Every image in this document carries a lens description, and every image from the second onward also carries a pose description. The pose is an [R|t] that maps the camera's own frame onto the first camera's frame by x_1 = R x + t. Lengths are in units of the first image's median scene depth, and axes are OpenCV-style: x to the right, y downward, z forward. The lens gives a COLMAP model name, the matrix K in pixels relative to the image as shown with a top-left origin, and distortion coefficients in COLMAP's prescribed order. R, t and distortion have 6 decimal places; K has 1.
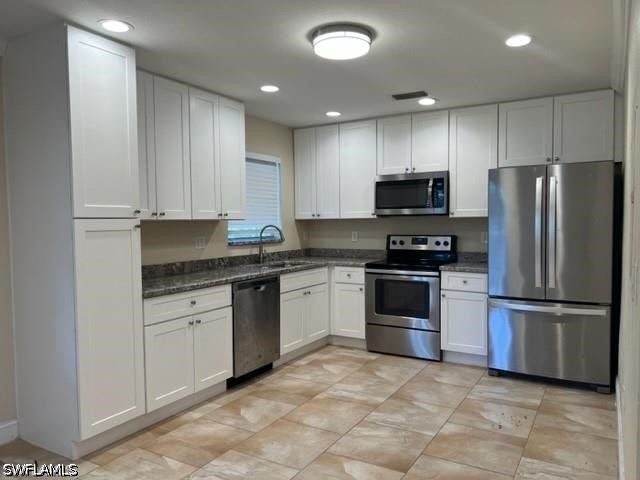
lens RADIAL K [[479.9, 0, 317.5], [0, 479.9, 241.6], [0, 0, 1]] dist [0.049803, -0.043093]
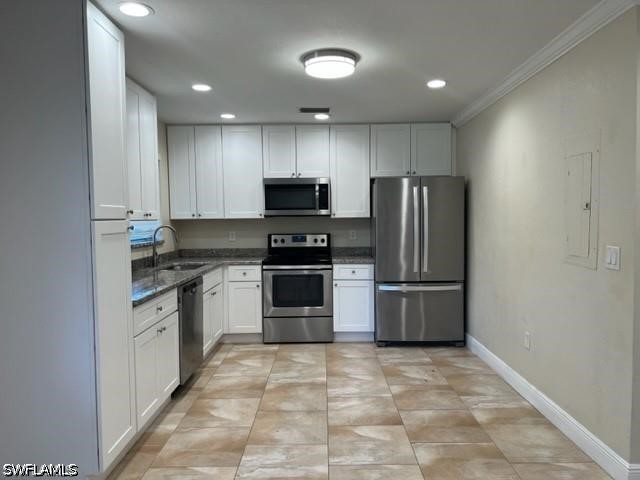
lens RADIAL K [[479.9, 0, 320.5], [0, 479.9, 240.0], [0, 0, 1]] dist [0.049803, -0.043093]
pose [[0.861885, -0.024046, 0.506534, -0.381362], [0.024869, 0.999678, 0.005142, -0.003922], [-0.506494, 0.008165, 0.862205, 0.024427]]
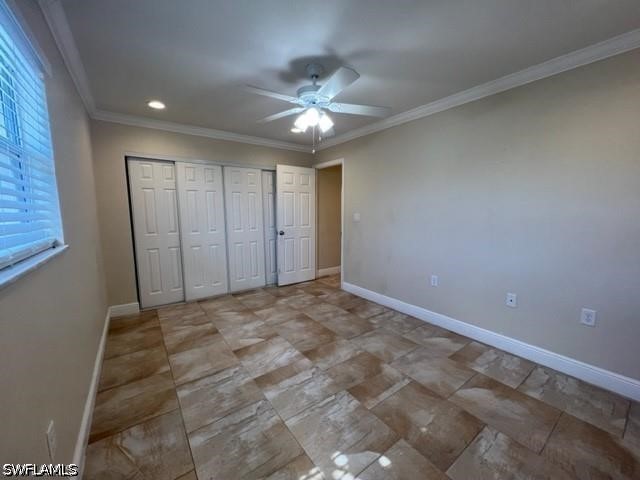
lens RADIAL K [[254.4, 0, 317.9], [0, 254.4, 239.4], [0, 0, 1]] dist [-0.000786, 0.000963]
pose [[-0.412940, 0.119149, -0.902931, 0.509272], [-0.034398, 0.988658, 0.146193, -0.032622], [0.910108, 0.091428, -0.404158, 0.994289]]
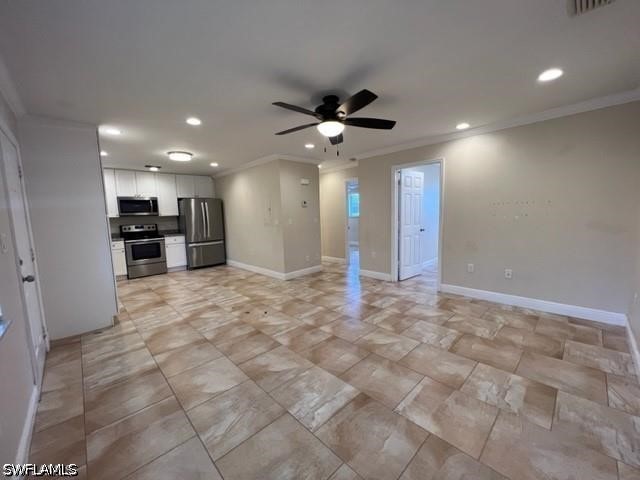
lens RADIAL K [[254.4, 0, 318.7], [0, 254.4, 240.3], [0, 0, 1]] dist [-0.000786, 0.000963]
pose [[0.265266, -0.105612, 0.958374, -0.883965], [0.073130, 0.993323, 0.089222, 0.018897], [-0.961398, 0.046418, 0.271219, -0.157027]]
